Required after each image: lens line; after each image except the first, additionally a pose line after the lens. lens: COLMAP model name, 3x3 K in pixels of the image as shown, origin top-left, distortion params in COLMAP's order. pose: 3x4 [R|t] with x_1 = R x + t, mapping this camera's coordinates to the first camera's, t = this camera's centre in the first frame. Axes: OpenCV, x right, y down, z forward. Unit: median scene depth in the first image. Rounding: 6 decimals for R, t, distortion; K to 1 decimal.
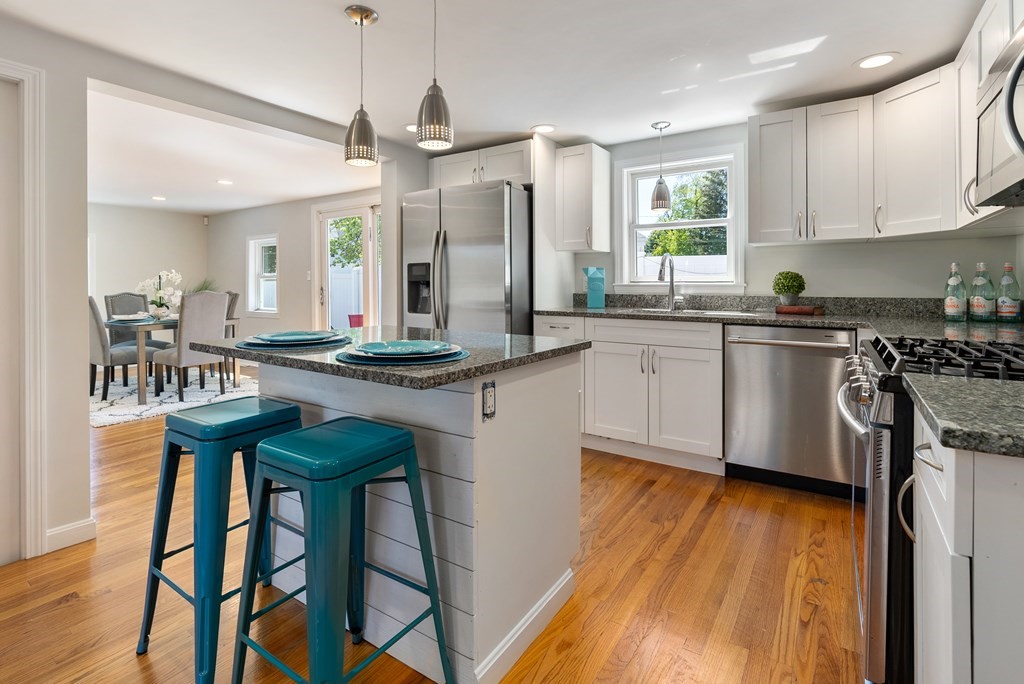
lens RADIAL K [[489.6, 0, 513.4], [0, 489.6, 285.7], [0, 0, 1]] dist [-0.001442, -0.000113]
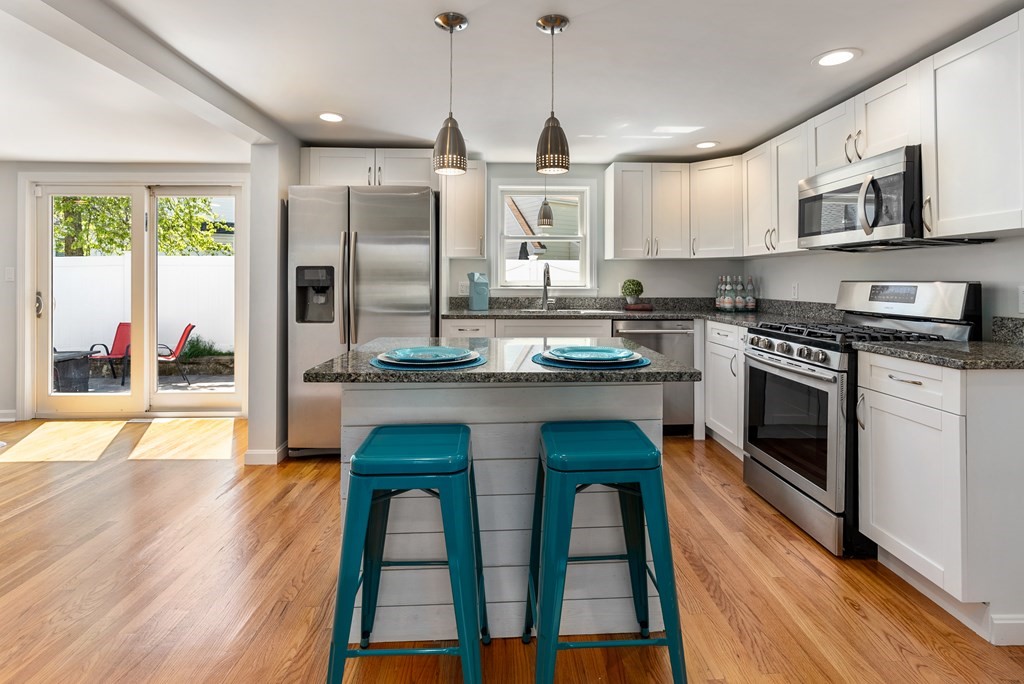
lens RADIAL K [[488.5, 0, 513.9], [0, 488.5, 279.0], [0, 0, 1]] dist [-0.001262, -0.000350]
pose [[0.811213, 0.004757, 0.584732, -0.506530], [0.000396, 0.999962, -0.008683, -0.018422], [-0.584751, 0.007275, 0.811180, 0.086995]]
